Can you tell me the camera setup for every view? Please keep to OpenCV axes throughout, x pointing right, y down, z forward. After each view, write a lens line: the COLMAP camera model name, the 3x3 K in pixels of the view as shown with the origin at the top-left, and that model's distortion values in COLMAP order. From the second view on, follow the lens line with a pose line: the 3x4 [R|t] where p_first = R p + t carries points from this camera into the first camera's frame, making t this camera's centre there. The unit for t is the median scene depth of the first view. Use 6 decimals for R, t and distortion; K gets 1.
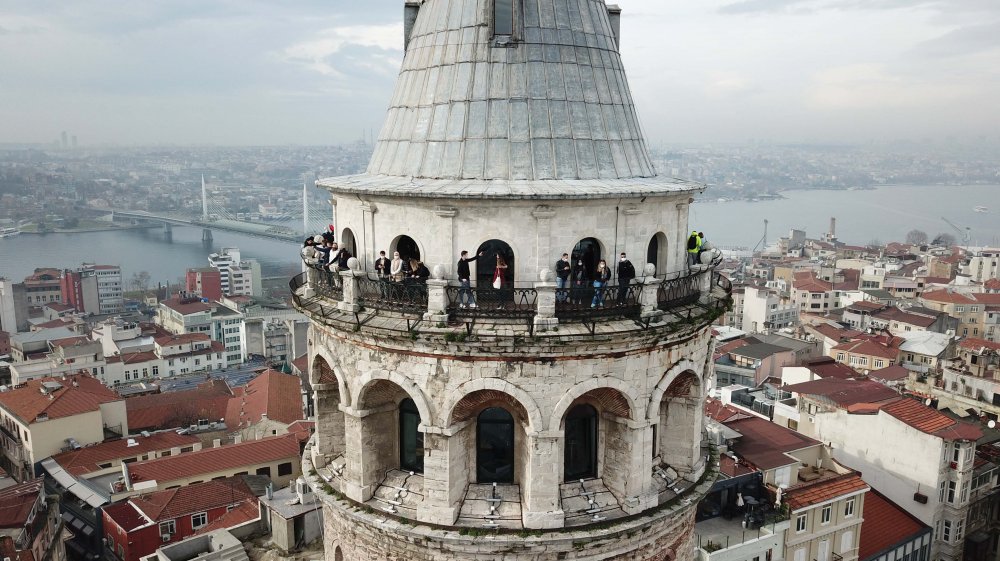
lens RADIAL K [[778.7, 0, 500.0], [0, 778.7, 280.5], [0, 0, 1]] dist [0.022434, -0.013643]
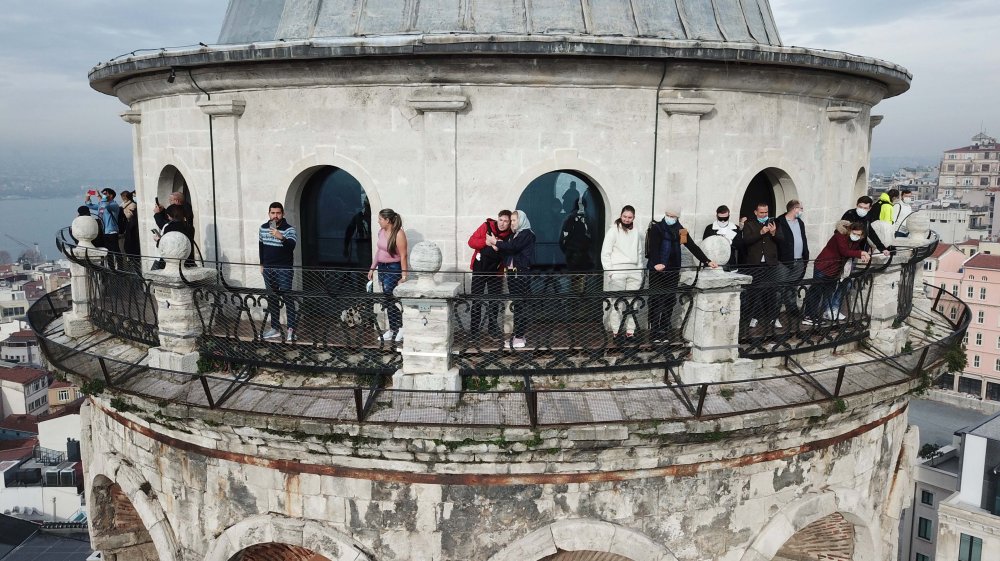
lens RADIAL K [[818.5, 0, 500.0], [0, 818.5, 280.5], [0, 0, 1]] dist [0.005249, 0.000166]
pose [[0.455030, -0.132663, 0.880539, -0.559335], [0.156200, 0.985400, 0.067743, -0.049084], [-0.876669, 0.106715, 0.469109, 0.886608]]
